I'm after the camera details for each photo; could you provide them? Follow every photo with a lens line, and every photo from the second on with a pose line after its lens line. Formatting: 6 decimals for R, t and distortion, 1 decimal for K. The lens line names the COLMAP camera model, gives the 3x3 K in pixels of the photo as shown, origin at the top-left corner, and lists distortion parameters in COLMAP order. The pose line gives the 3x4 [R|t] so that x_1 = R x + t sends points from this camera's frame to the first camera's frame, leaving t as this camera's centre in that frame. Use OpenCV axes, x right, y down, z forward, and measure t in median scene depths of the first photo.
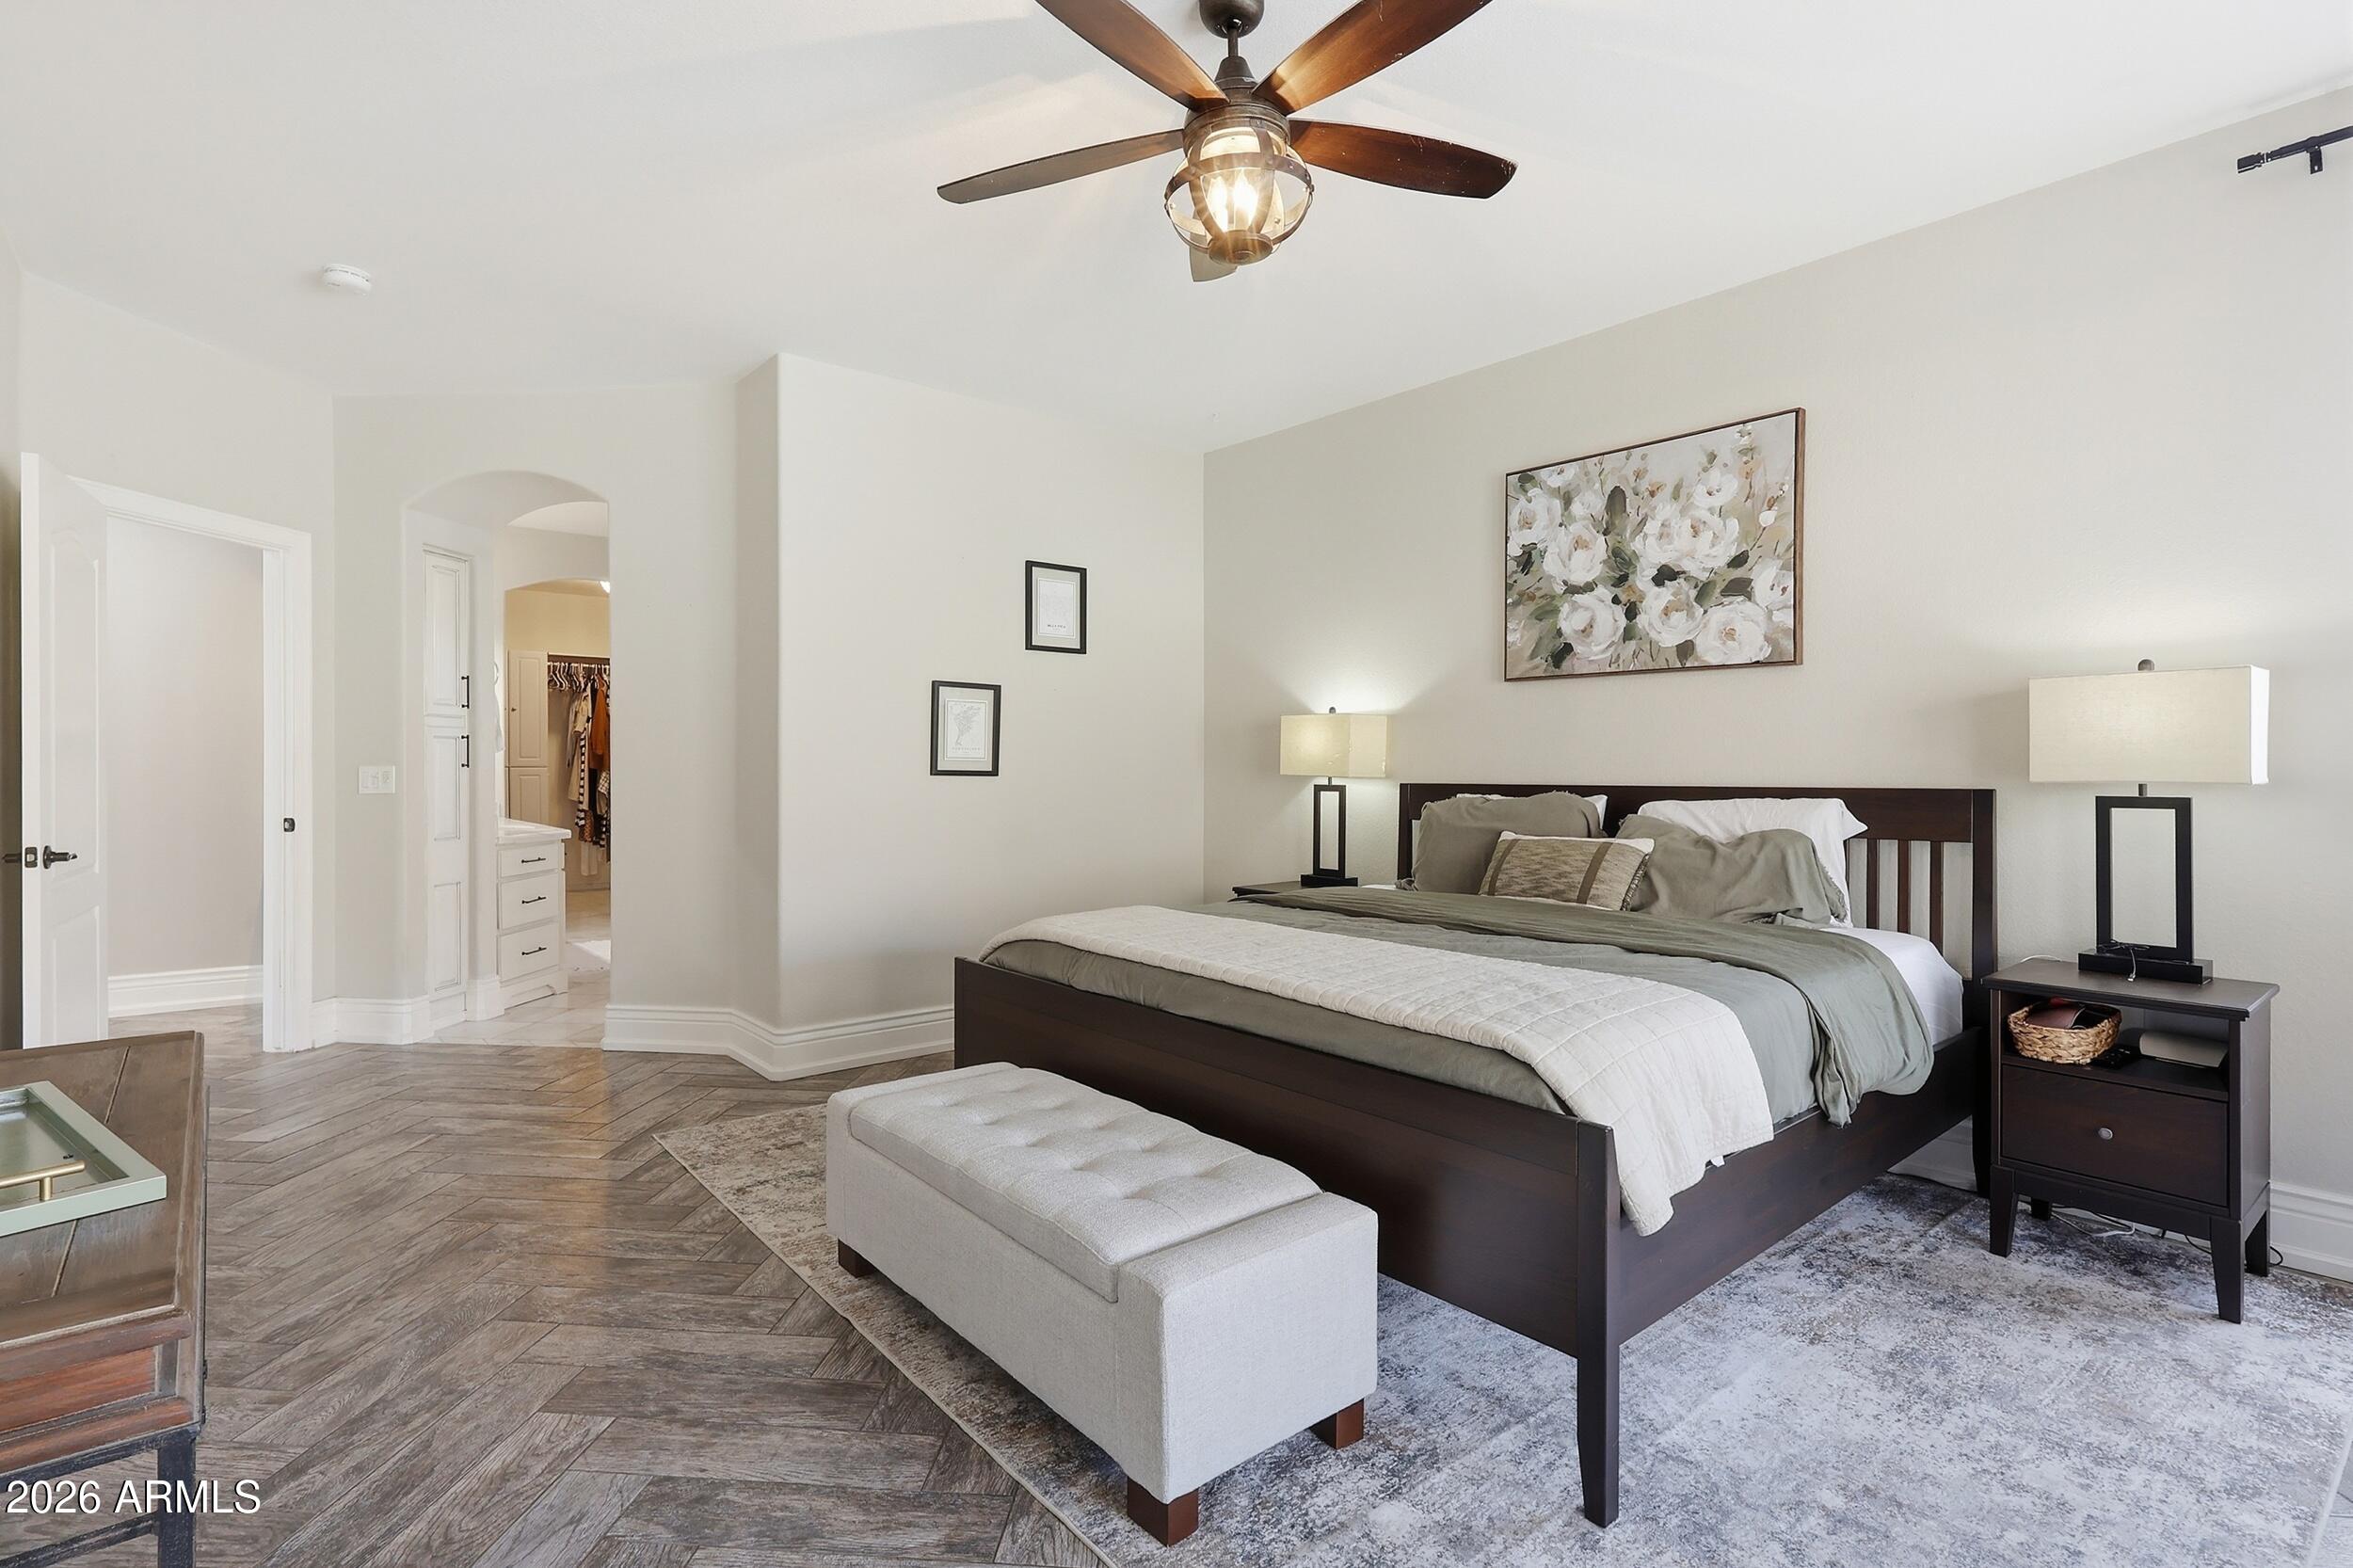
lens RADIAL K [[1182.7, 0, 1190.7], [0, 1182.7, 782.4], [0, 0, 1]] dist [0.001812, 0.000158]
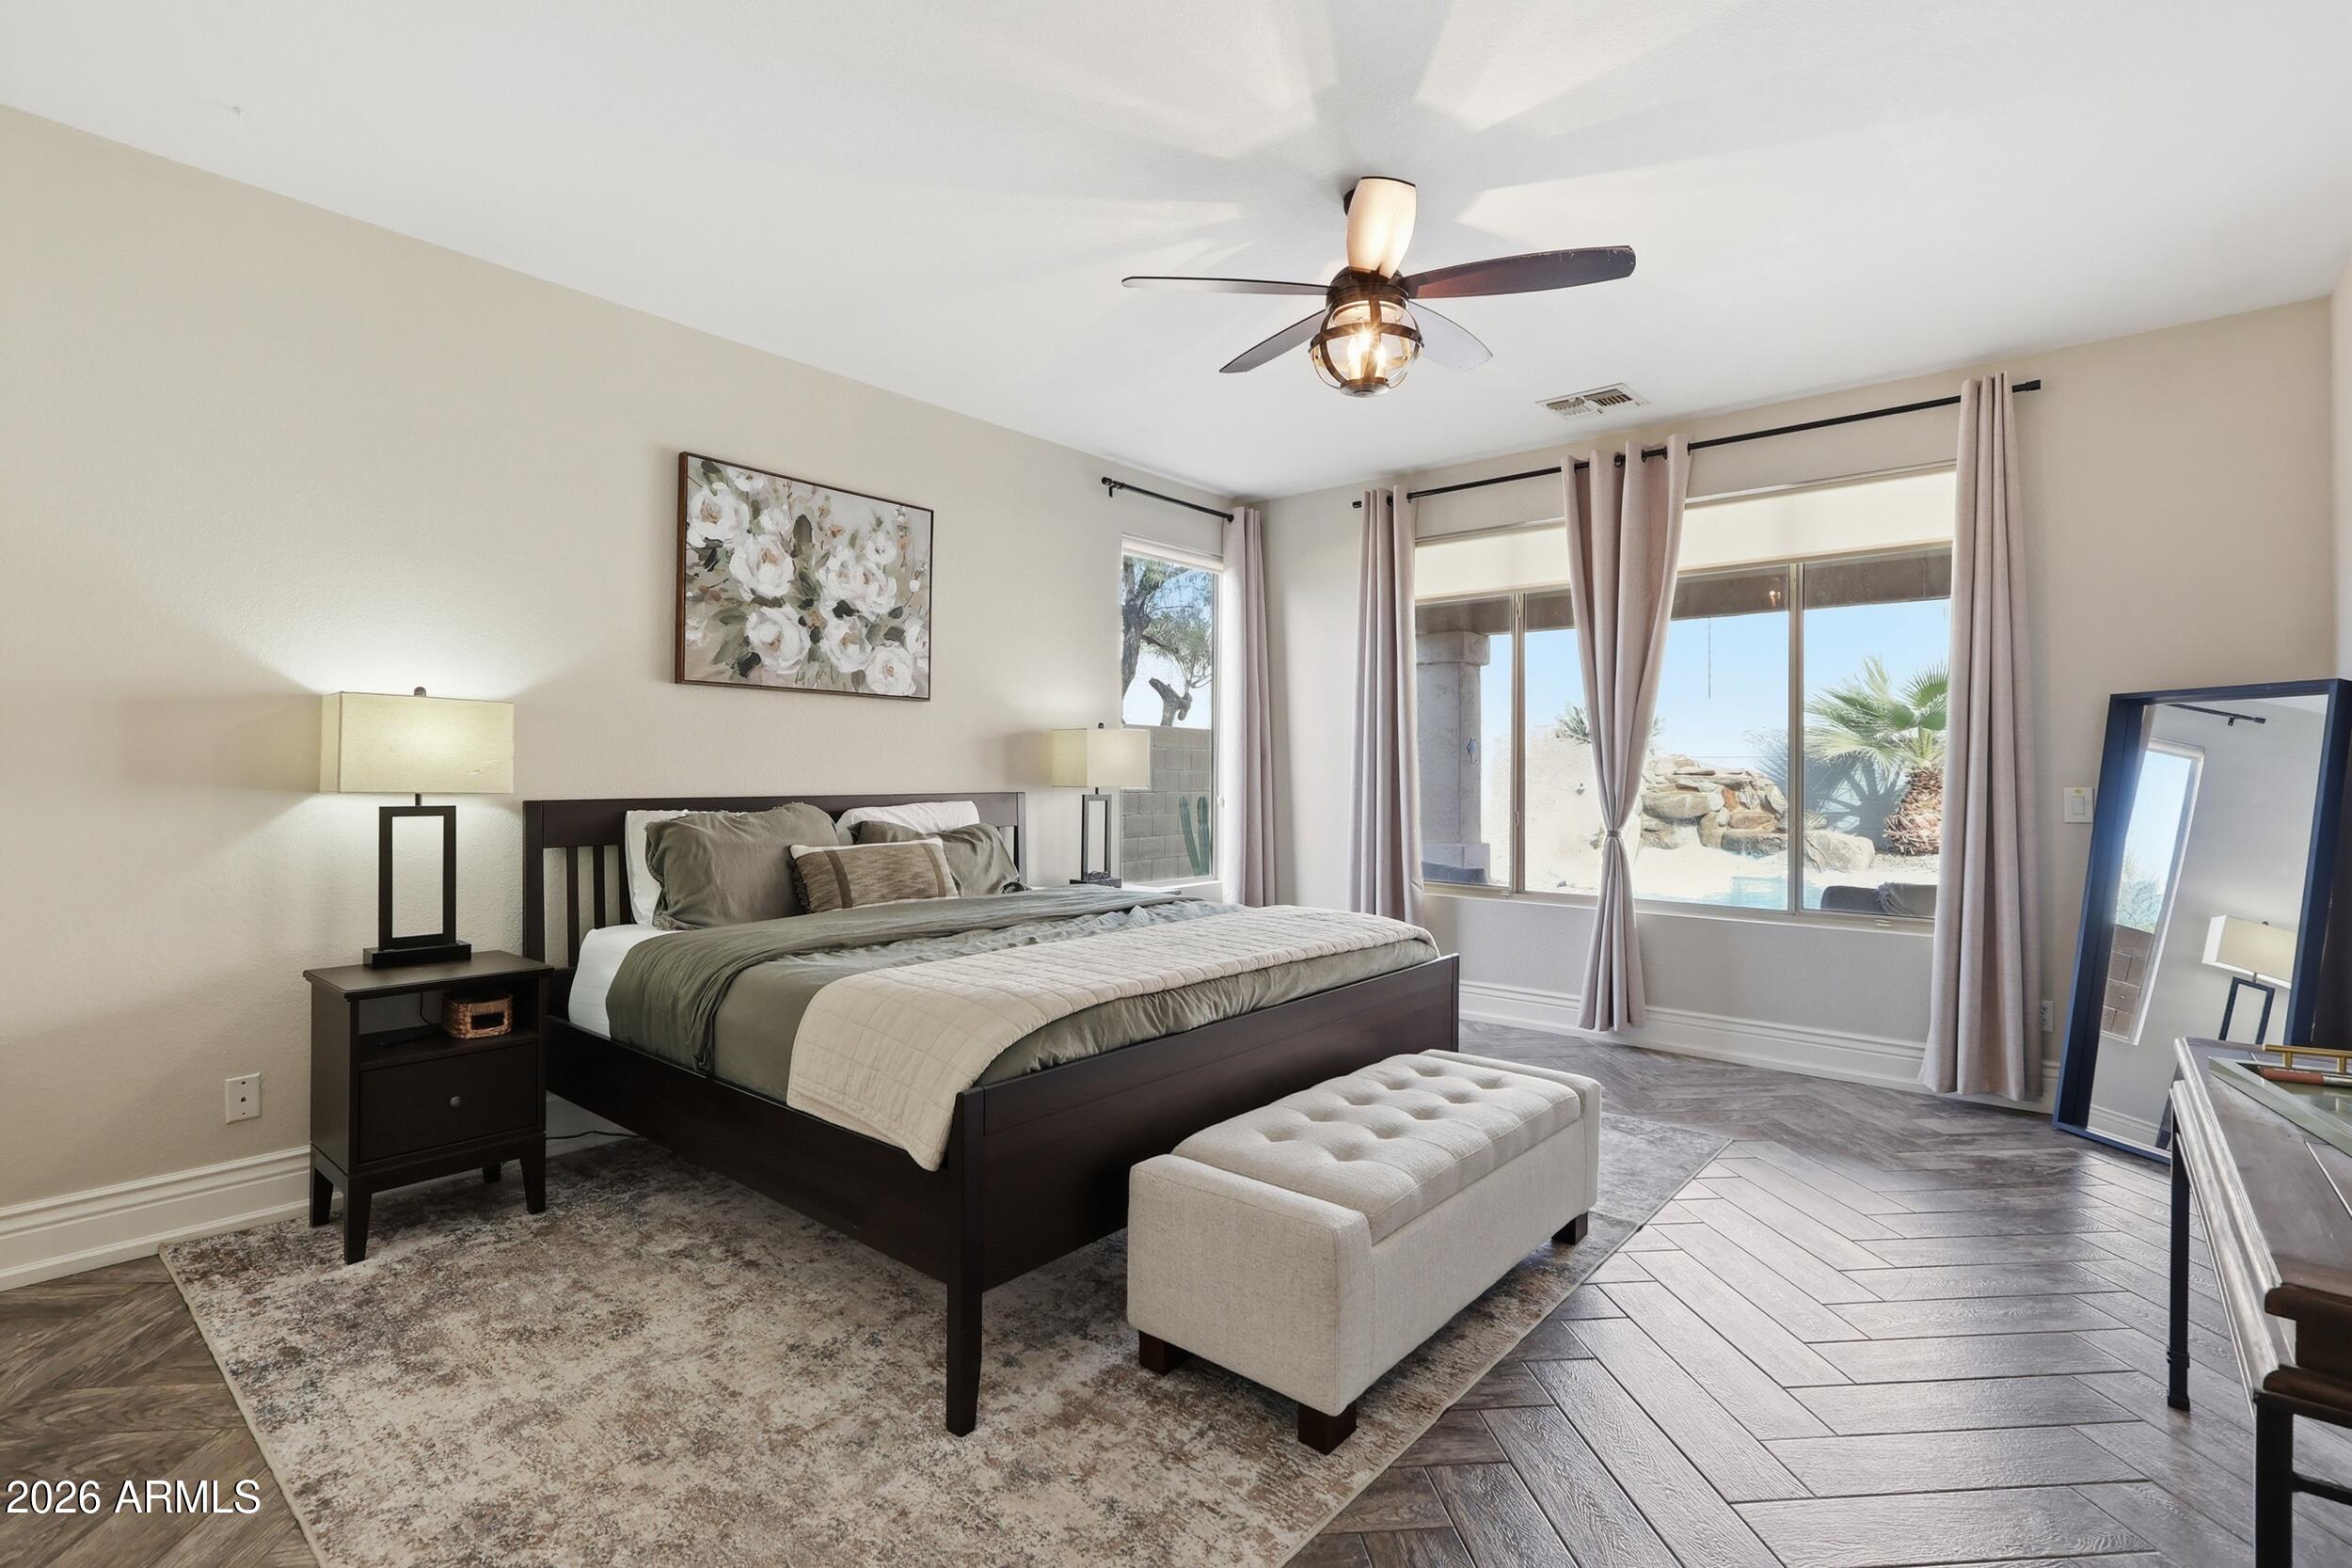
lens RADIAL K [[1088.9, 0, 1191.6], [0, 1088.9, 771.0], [0, 0, 1]] dist [0.002573, 0.001203]
pose [[-0.194070, 0.007198, 0.980961, -0.664415], [0.014390, 0.999886, -0.004490, -0.010577], [-0.980882, 0.013244, -0.194151, 0.847620]]
